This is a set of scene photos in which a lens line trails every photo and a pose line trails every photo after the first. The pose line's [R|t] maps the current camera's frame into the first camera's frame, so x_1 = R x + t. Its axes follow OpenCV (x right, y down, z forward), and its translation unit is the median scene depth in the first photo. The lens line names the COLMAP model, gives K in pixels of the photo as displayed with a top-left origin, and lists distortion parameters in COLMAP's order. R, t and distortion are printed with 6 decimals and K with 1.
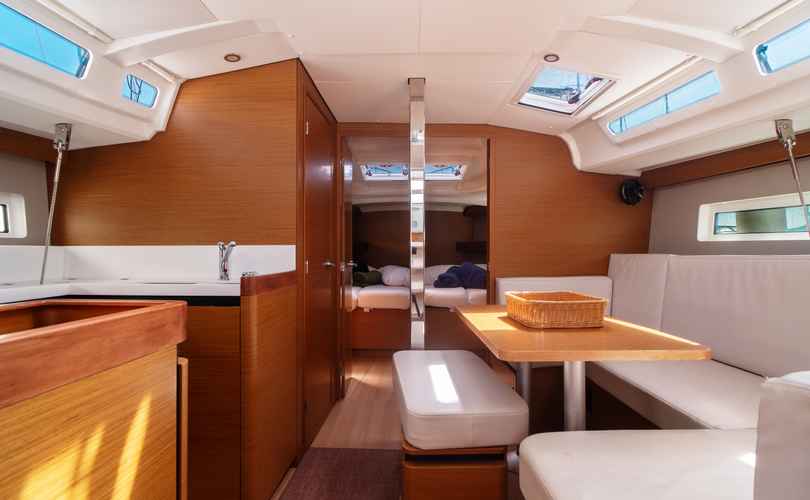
lens RADIAL K [[403.6, 0, 405.0], [0, 403.6, 250.0], [0, 0, 1]] dist [-0.005077, -0.001515]
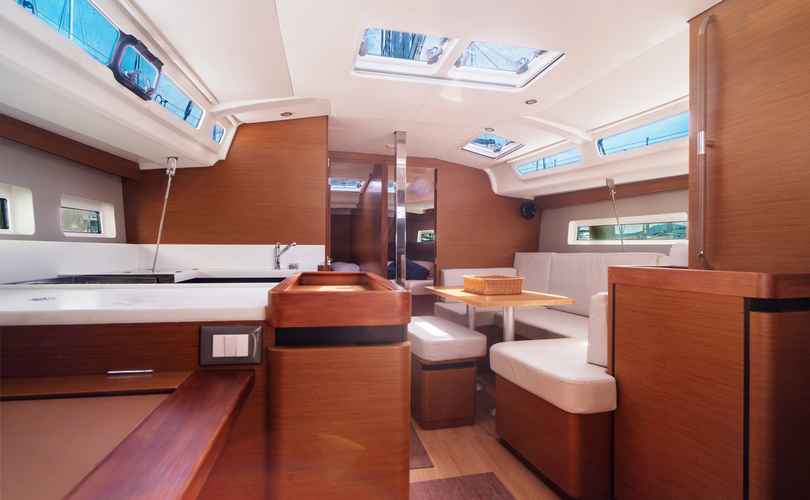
lens RADIAL K [[403.6, 0, 405.0], [0, 403.6, 250.0], [0, 0, 1]] dist [-0.005077, -0.001515]
pose [[0.969419, 0.007129, 0.245308, -0.347692], [-0.008298, 0.999959, 0.003729, -0.002529], [-0.245271, -0.005651, 0.969438, -0.468822]]
